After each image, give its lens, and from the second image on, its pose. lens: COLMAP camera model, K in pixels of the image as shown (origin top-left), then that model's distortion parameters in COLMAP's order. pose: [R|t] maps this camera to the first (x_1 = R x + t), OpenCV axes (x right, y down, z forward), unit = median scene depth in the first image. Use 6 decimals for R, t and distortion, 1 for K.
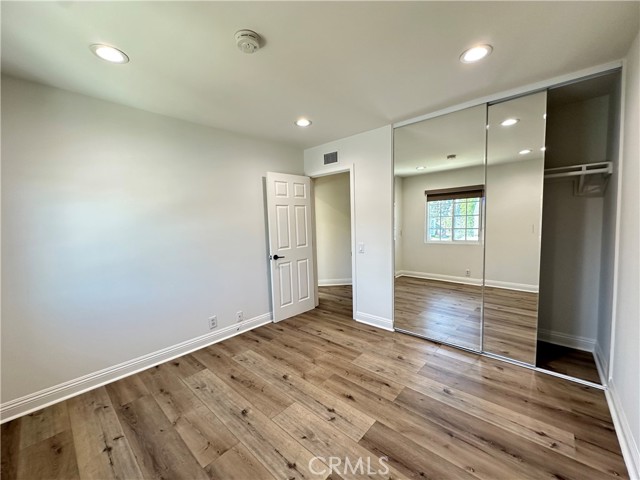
lens RADIAL K [[255.5, 0, 321.5], [0, 255.5, 241.7], [0, 0, 1]] dist [-0.007100, 0.001270]
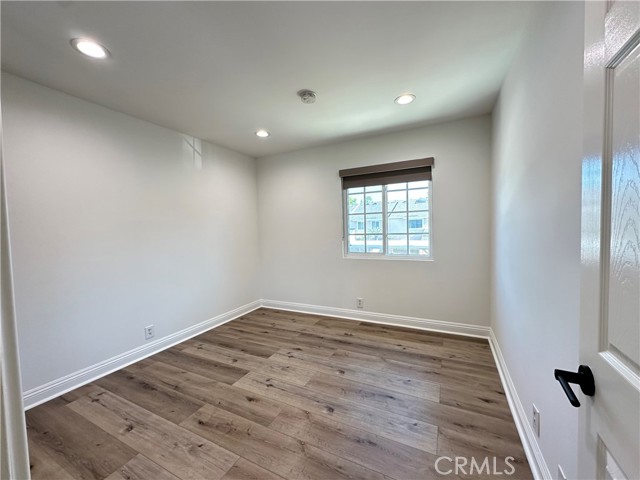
lens RADIAL K [[255.5, 0, 319.4], [0, 255.5, 240.0], [0, 0, 1]] dist [-0.007100, 0.001270]
pose [[-0.965521, 0.065761, -0.251881, 0.064993], [0.034073, 0.991167, 0.128165, -0.111793], [0.258084, 0.115164, -0.959234, 1.969673]]
